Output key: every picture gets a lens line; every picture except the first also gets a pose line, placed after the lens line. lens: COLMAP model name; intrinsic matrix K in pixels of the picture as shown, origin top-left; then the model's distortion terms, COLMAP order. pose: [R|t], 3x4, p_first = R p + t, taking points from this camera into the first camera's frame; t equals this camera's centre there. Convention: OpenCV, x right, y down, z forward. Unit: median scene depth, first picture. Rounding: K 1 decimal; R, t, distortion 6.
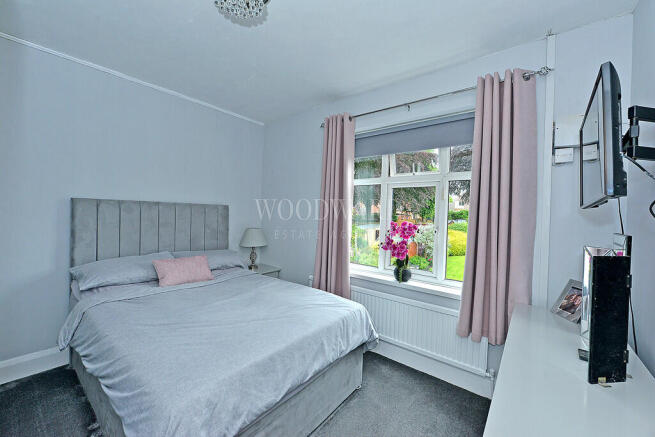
lens RADIAL K [[259.9, 0, 327.5], [0, 259.9, 218.5], [0, 0, 1]] dist [-0.013667, 0.000039]
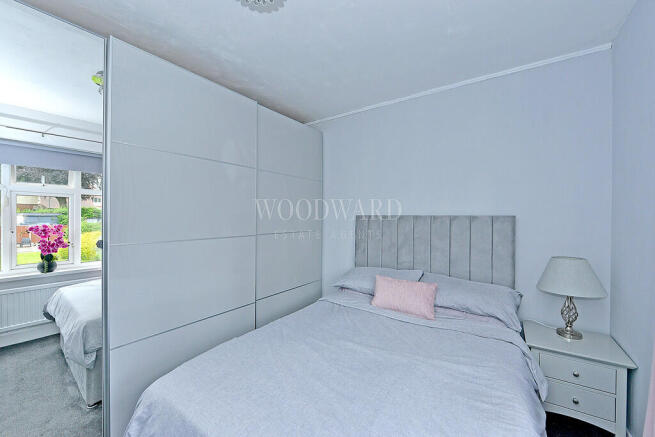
lens RADIAL K [[259.9, 0, 327.5], [0, 259.9, 218.5], [0, 0, 1]] dist [-0.013667, 0.000039]
pose [[0.071165, -0.032863, -0.996923, 0.235005], [-0.035102, 0.998756, -0.035429, -0.007596], [0.996847, 0.037516, 0.069922, 0.603661]]
